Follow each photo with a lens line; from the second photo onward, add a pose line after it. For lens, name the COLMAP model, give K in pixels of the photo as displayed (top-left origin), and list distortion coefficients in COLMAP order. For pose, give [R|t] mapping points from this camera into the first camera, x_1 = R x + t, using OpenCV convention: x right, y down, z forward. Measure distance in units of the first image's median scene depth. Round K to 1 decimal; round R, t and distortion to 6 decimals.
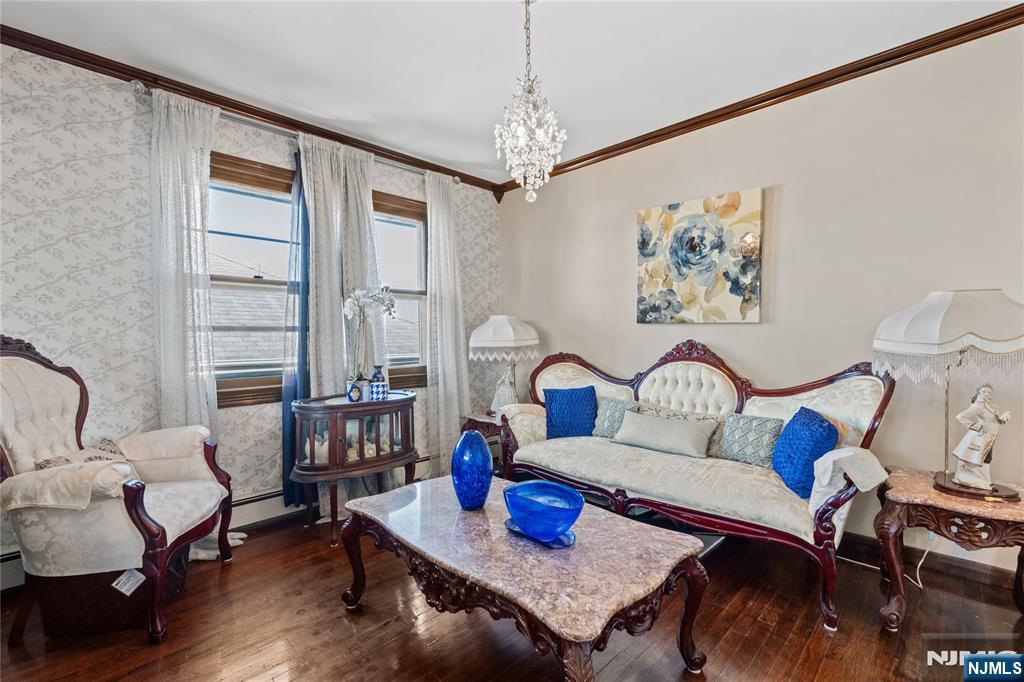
lens RADIAL K [[455.6, 0, 493.5], [0, 455.6, 330.0], [0, 0, 1]] dist [-0.004005, 0.000095]
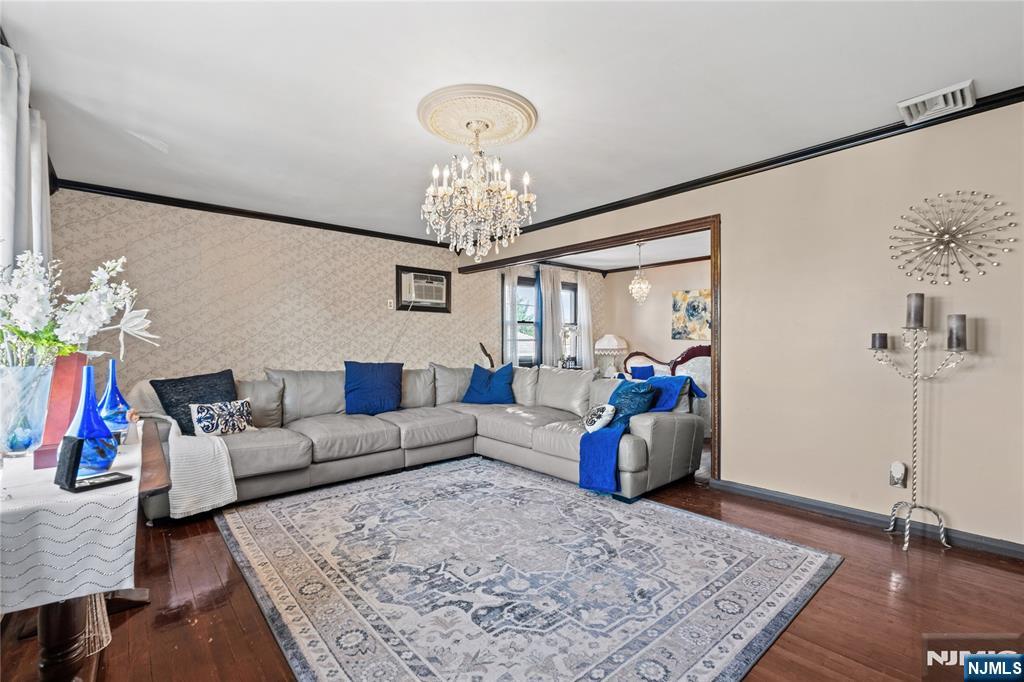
lens RADIAL K [[455.6, 0, 515.1], [0, 455.6, 343.9], [0, 0, 1]] dist [-0.004005, 0.000095]
pose [[0.999738, 0.009808, -0.020706, -0.481224], [-0.009426, 0.999785, 0.018471, -0.028050], [0.020883, -0.018271, 0.999615, -1.483458]]
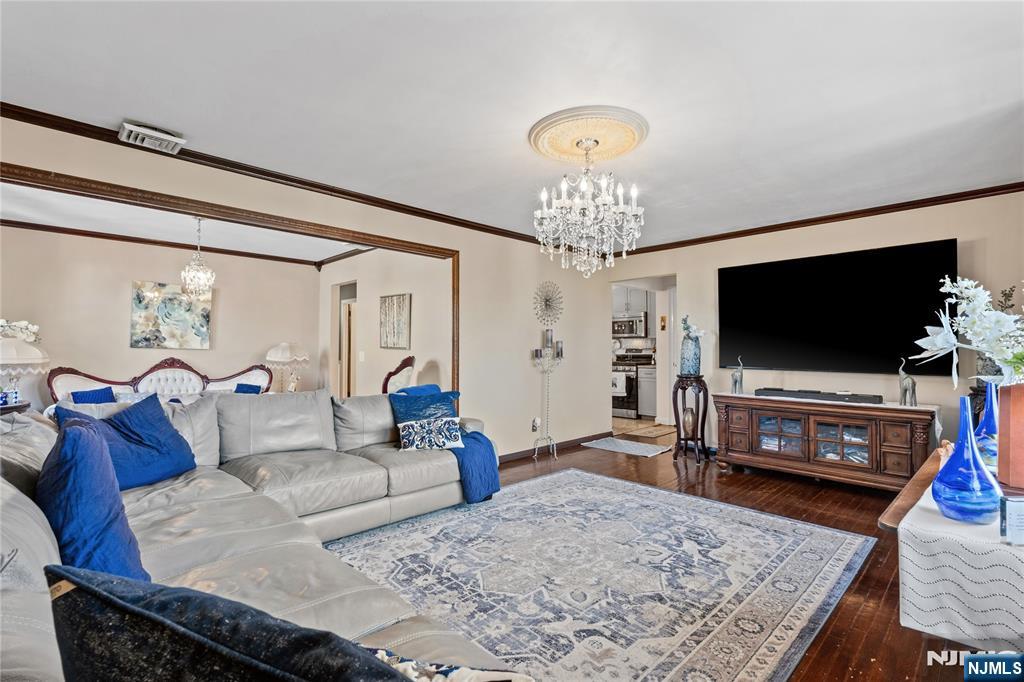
lens RADIAL K [[455.6, 0, 520.0], [0, 455.6, 344.4], [0, 0, 1]] dist [-0.004005, 0.000095]
pose [[-0.027002, 0.024501, 0.999335, -1.490147], [-0.020573, 0.999474, -0.025061, -0.015073], [-0.999424, -0.021236, -0.026484, -0.407112]]
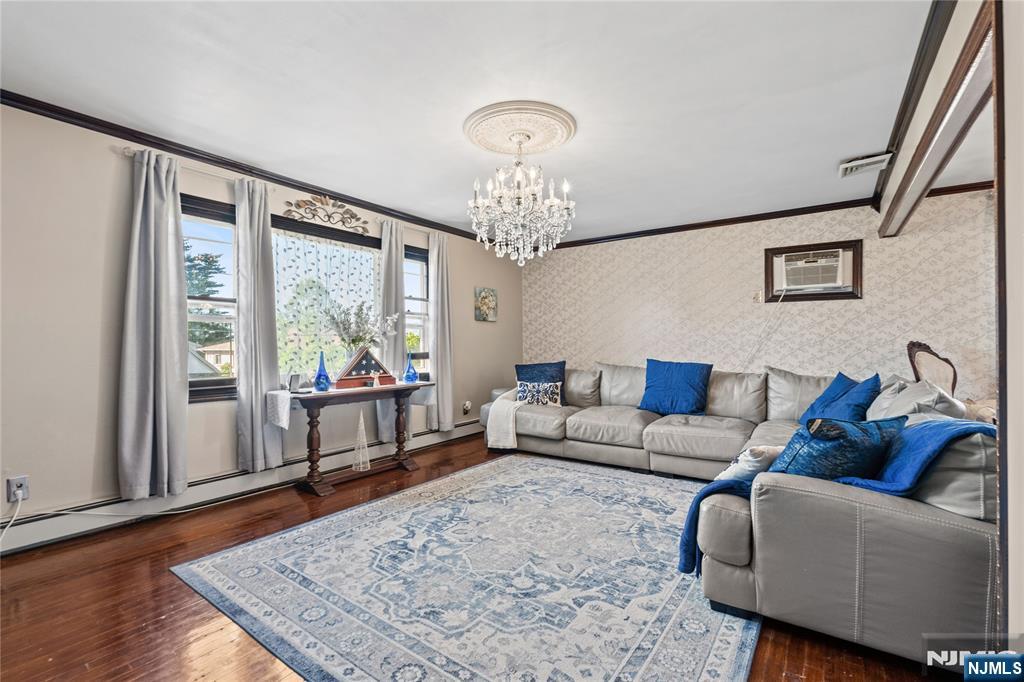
lens RADIAL K [[455.6, 0, 511.2], [0, 455.6, 349.9], [0, 0, 1]] dist [-0.004005, 0.000095]
pose [[0.205809, 0.028783, -0.978169, 0.368053], [0.015737, 0.999341, 0.032717, -0.029496], [0.978466, -0.022127, 0.205220, -0.791908]]
